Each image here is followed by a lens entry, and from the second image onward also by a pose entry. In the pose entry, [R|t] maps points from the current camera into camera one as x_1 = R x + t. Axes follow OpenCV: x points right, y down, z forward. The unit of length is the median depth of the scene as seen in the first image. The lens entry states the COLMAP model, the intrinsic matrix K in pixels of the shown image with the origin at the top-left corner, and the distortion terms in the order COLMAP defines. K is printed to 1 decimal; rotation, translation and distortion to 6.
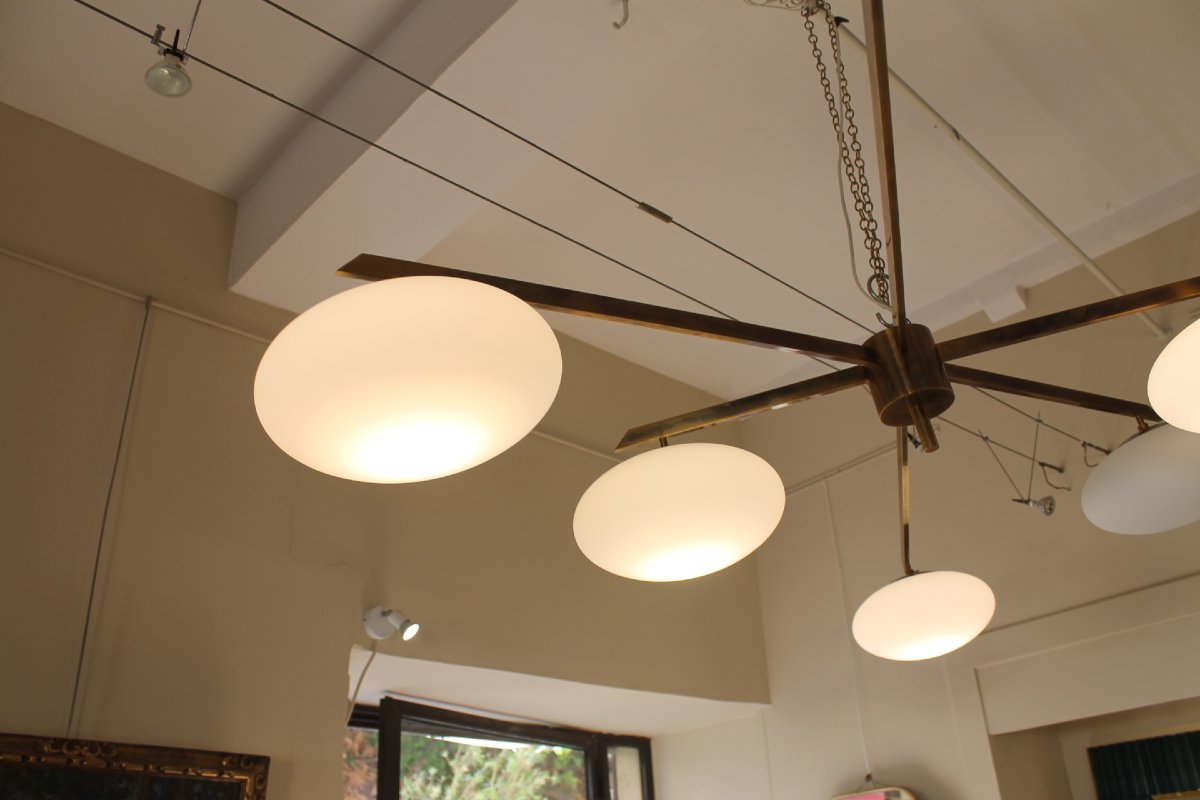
lens RADIAL K [[991.5, 0, 597.7], [0, 991.5, 413.6], [0, 0, 1]] dist [-0.174246, 0.157157]
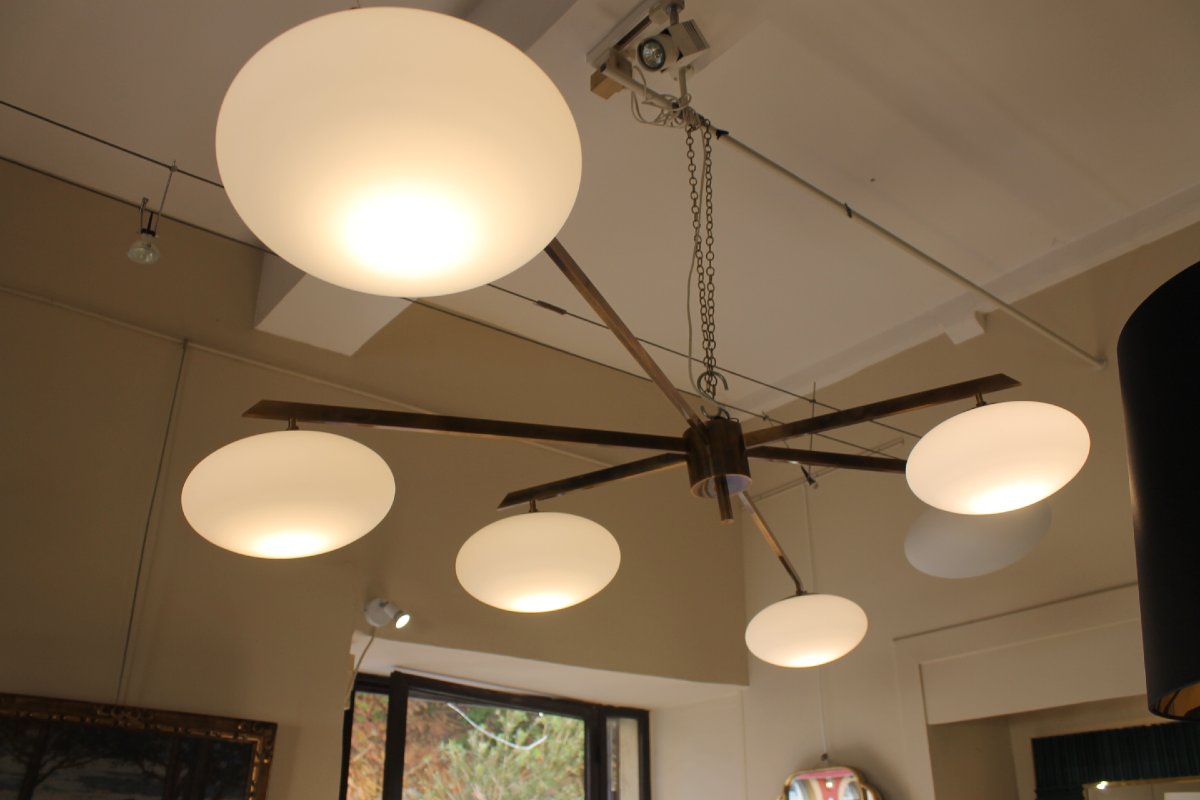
lens RADIAL K [[991.5, 0, 597.7], [0, 991.5, 413.6], [0, 0, 1]] dist [-0.174246, 0.157157]
pose [[0.995802, 0.010921, -0.090882, 0.178951], [-0.006947, 0.999011, 0.043922, -0.098443], [0.091272, -0.043106, 0.994893, -0.178394]]
